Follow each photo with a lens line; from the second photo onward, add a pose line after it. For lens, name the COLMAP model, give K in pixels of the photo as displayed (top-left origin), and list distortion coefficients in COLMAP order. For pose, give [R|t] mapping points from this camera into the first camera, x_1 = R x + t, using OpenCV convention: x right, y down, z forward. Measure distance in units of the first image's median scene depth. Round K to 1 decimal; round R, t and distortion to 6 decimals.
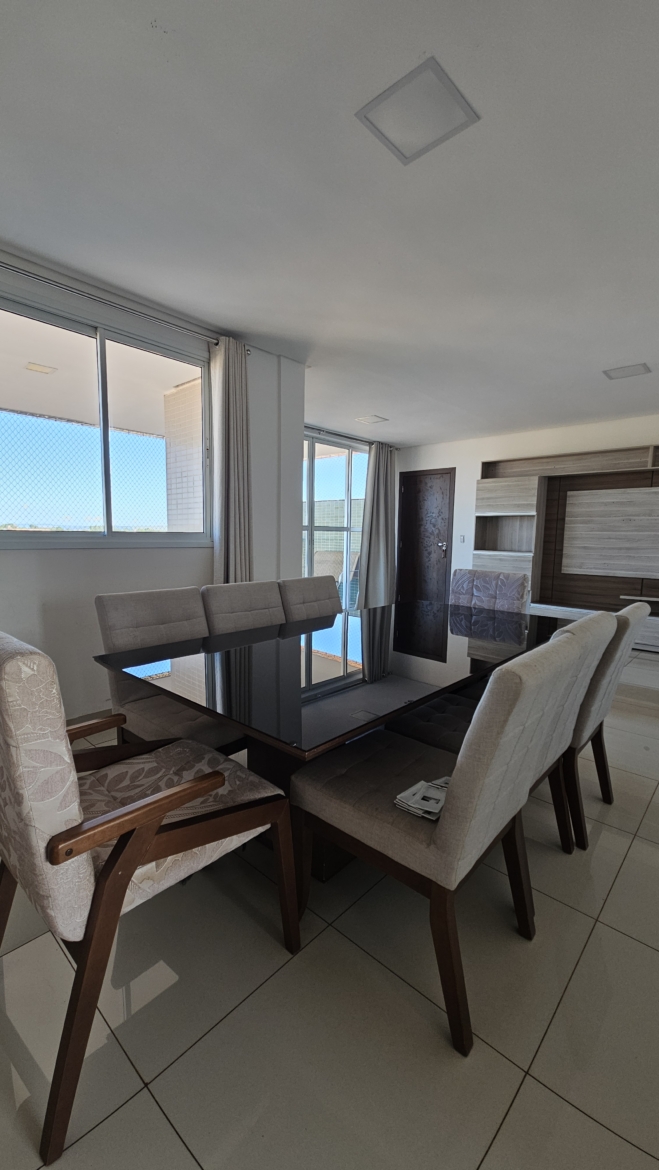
lens RADIAL K [[479.7, 0, 325.8], [0, 479.7, 589.0], [0, 0, 1]] dist [0.010101, 0.000236]
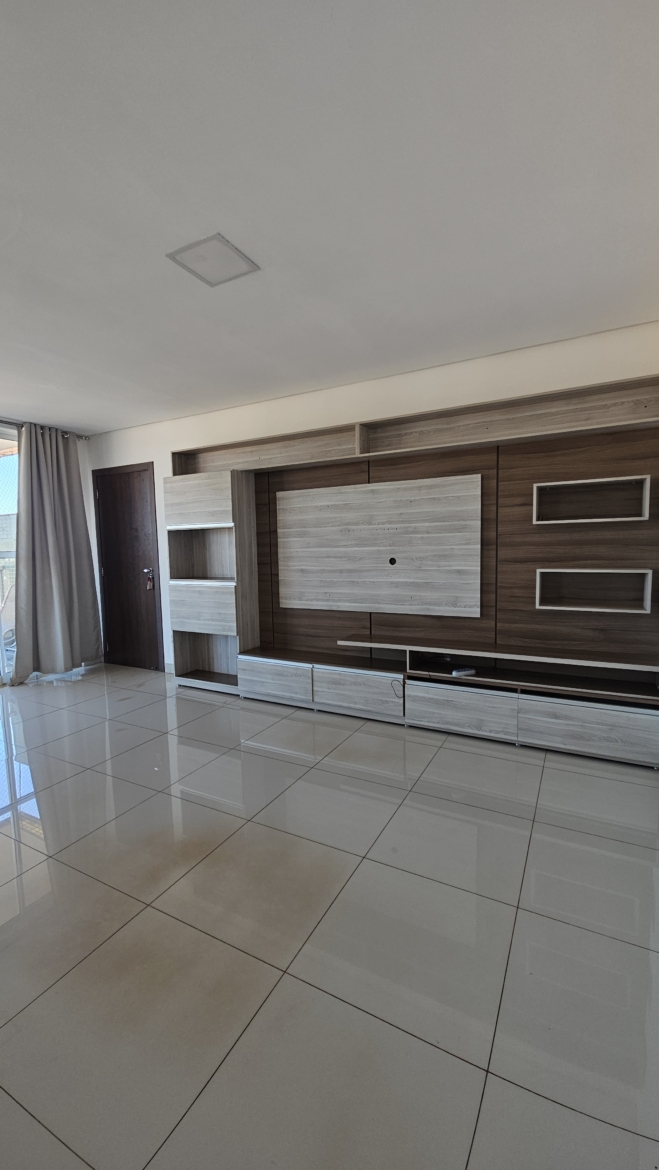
lens RADIAL K [[479.7, 0, 329.0], [0, 479.7, 584.1], [0, 0, 1]] dist [0.010101, 0.000236]
pose [[0.969500, -0.054816, 0.238883, 0.400330], [0.063900, 0.997492, -0.030444, -0.042165], [-0.236615, 0.044780, 0.970571, 0.304907]]
